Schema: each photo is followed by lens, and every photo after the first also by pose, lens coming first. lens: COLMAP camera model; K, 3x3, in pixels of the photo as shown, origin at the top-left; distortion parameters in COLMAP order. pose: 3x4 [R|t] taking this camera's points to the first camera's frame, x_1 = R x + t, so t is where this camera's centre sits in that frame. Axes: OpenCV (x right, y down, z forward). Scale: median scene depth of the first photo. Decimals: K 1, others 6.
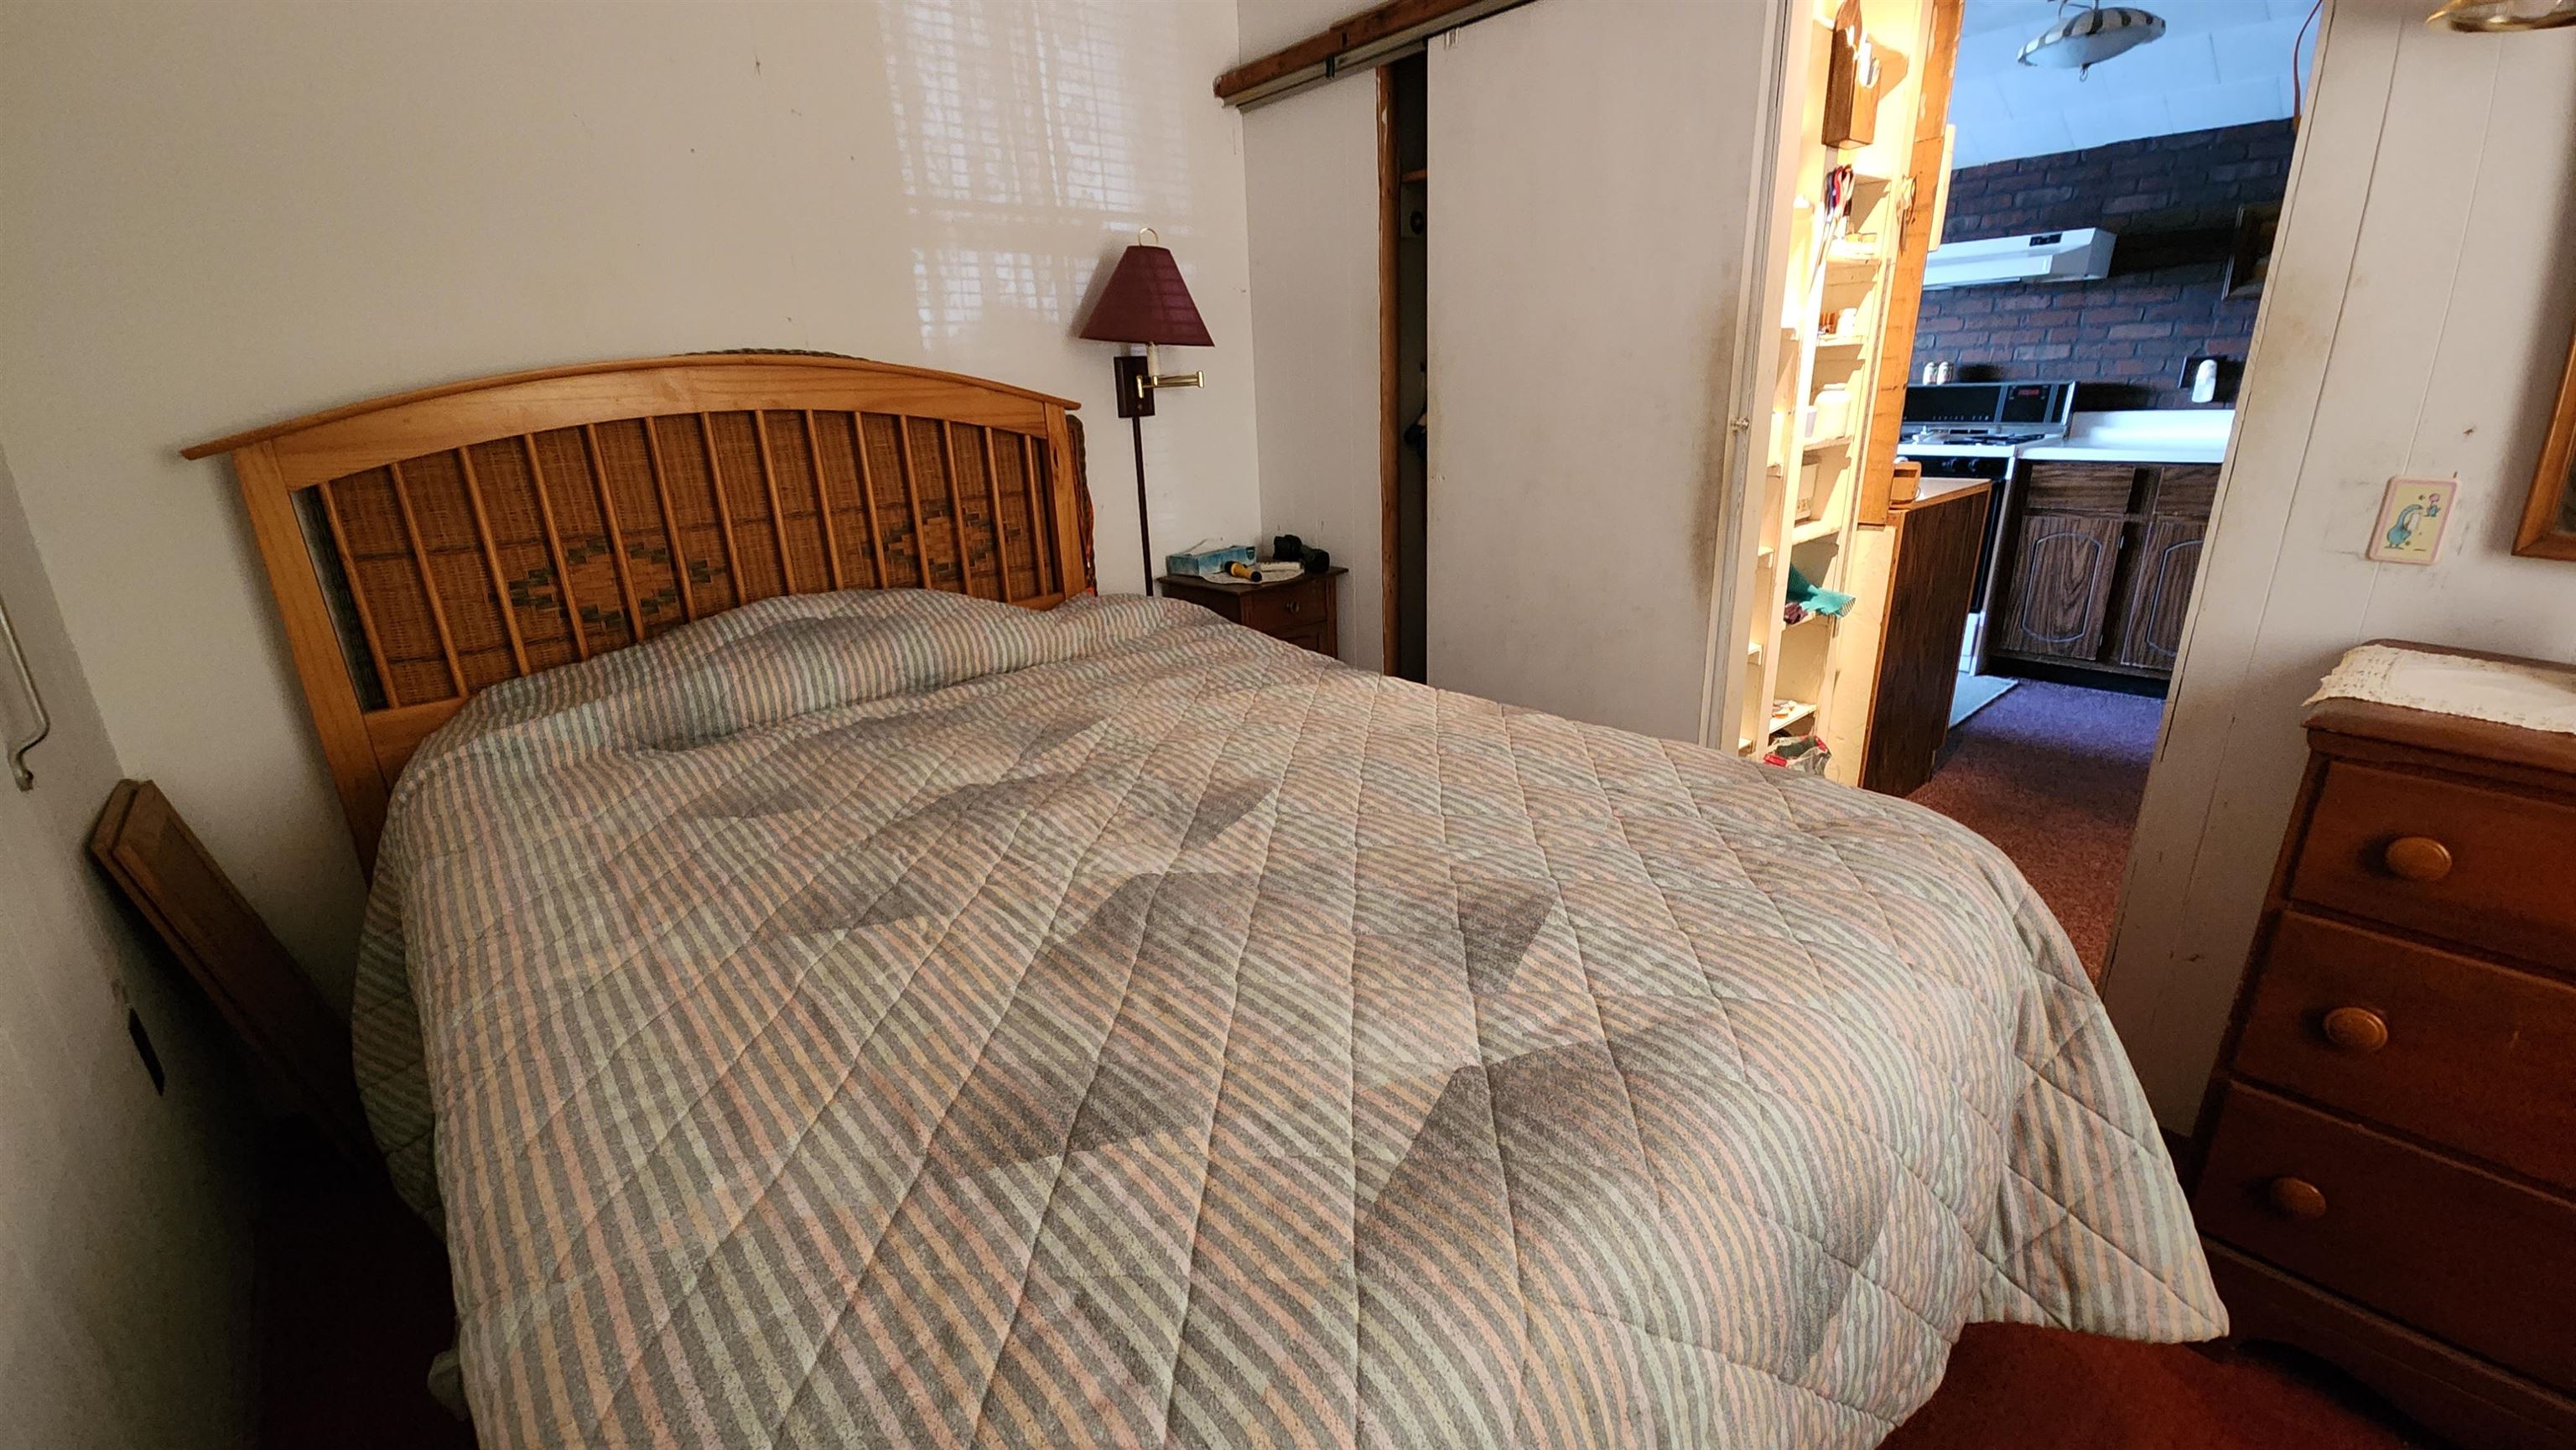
lens RADIAL K [[1030.1, 0, 1285.3], [0, 1030.1, 729.6], [0, 0, 1]] dist [0.001175, -0.000001]
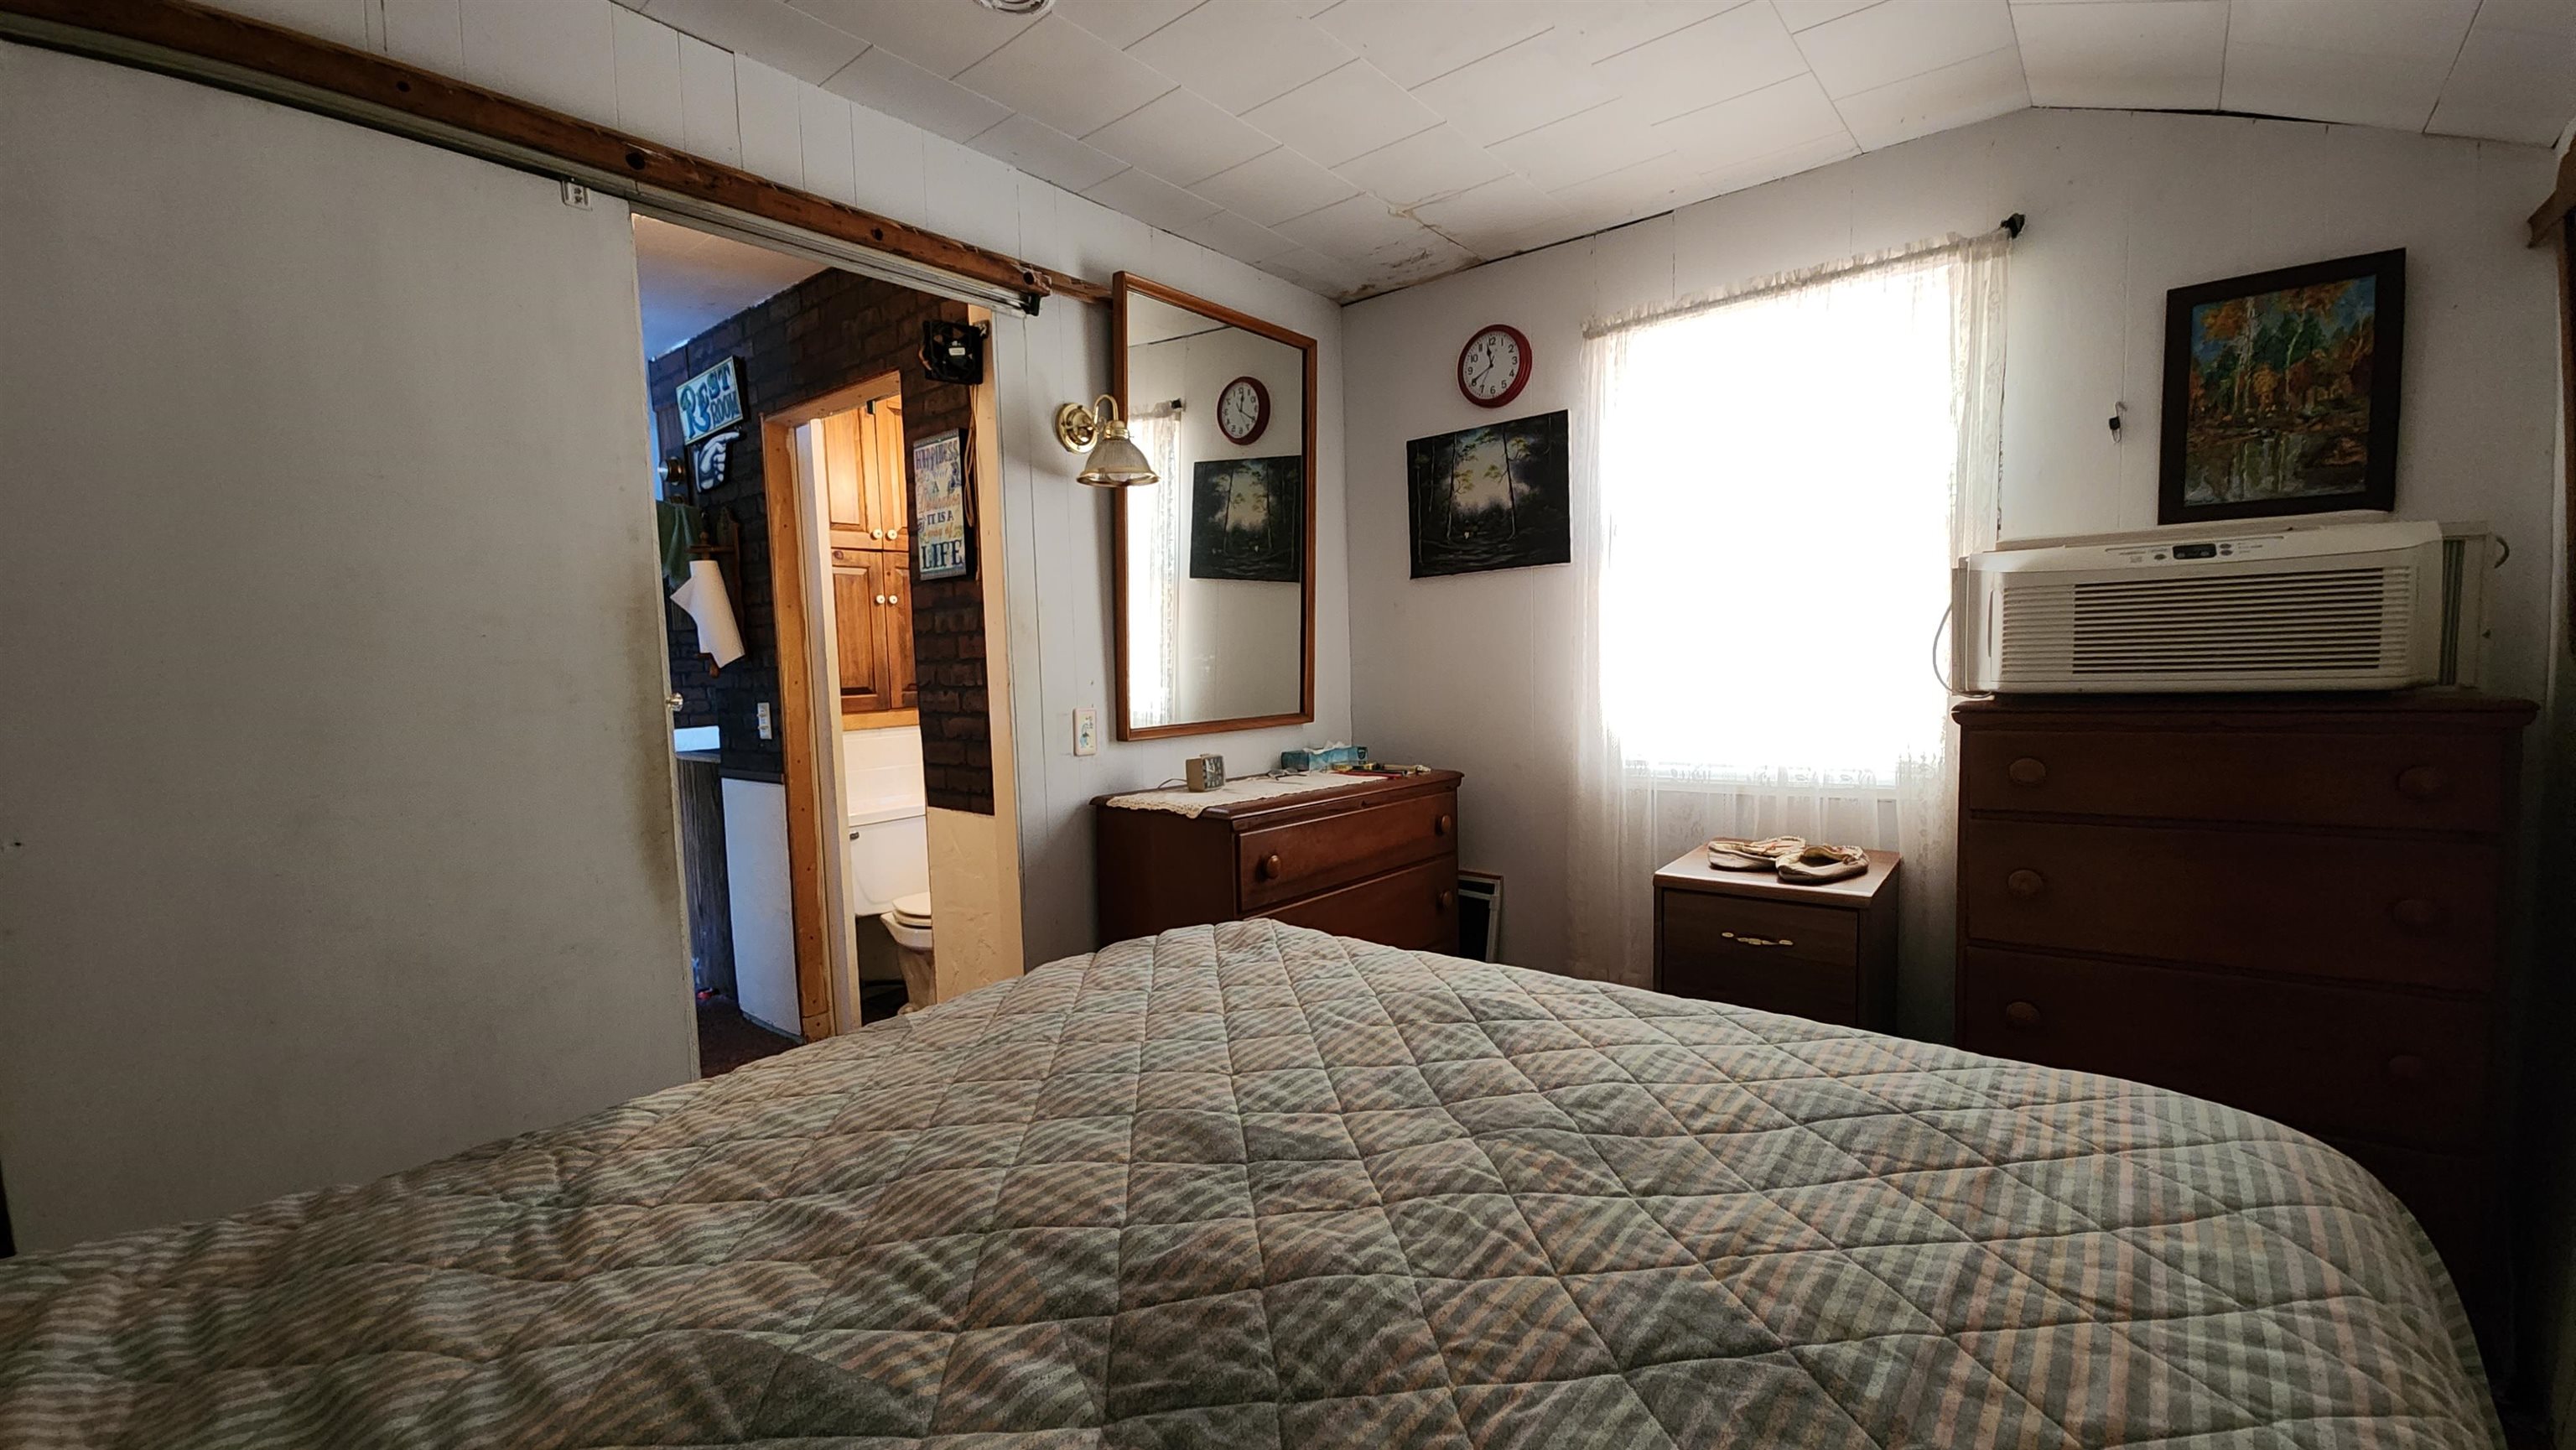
lens RADIAL K [[1027.8, 0, 1271.6], [0, 1027.8, 737.6], [0, 0, 1]] dist [0.001715, 0.000123]
pose [[-0.146066, -0.034647, 0.988668, -0.237834], [0.356386, 0.930441, 0.085260, -0.074771], [-0.922851, 0.364801, -0.123558, 0.301648]]
